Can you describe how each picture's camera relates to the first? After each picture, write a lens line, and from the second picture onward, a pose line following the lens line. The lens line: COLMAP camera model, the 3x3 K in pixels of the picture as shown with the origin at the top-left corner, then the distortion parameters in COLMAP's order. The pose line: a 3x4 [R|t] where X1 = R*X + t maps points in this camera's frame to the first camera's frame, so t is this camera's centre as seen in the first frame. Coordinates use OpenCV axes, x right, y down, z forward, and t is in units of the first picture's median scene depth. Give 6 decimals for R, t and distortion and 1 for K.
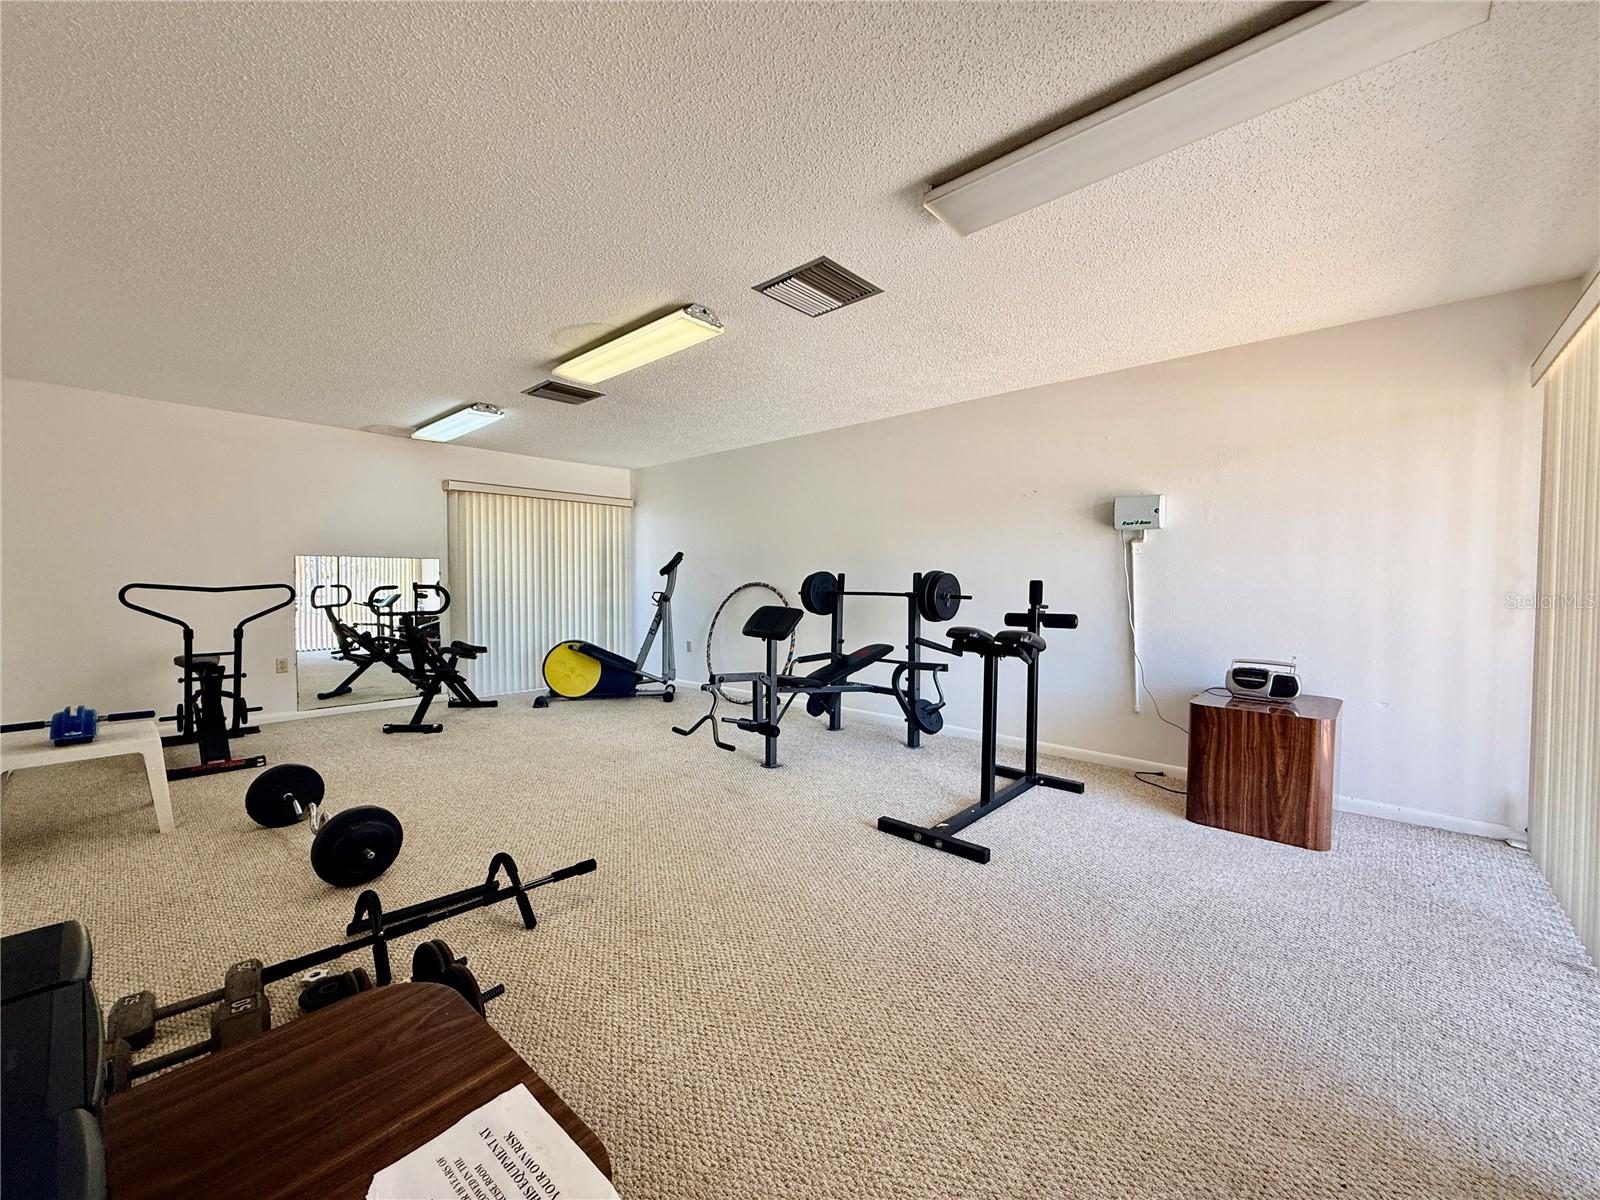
lens RADIAL K [[637.7, 0, 797.5], [0, 637.7, 599.8], [0, 0, 1]] dist [0.001134, 0.000145]
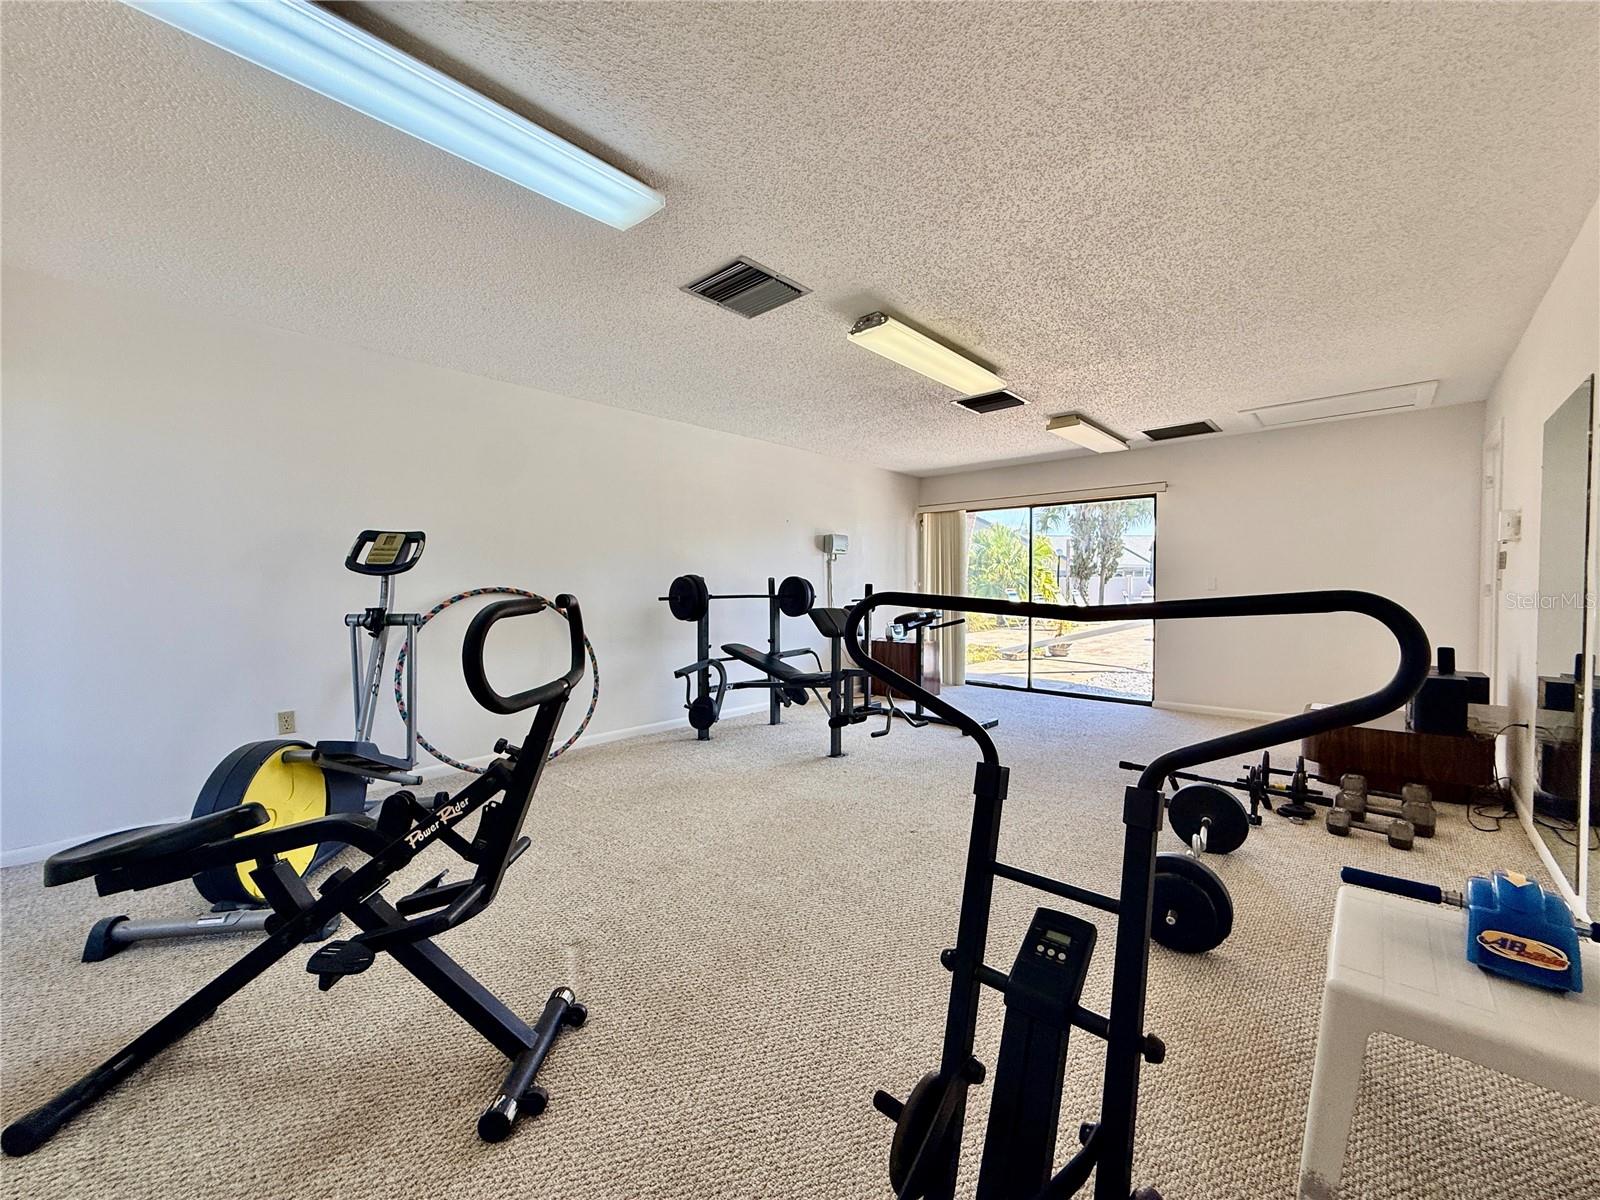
lens RADIAL K [[637.7, 0, 797.0], [0, 637.7, 595.7], [0, 0, 1]] dist [0.001134, 0.000145]
pose [[0.004416, -0.014317, 0.999888, -0.983559], [0.039569, 0.999117, 0.014131, -0.022463], [-0.999207, 0.039503, 0.004979, 0.928886]]
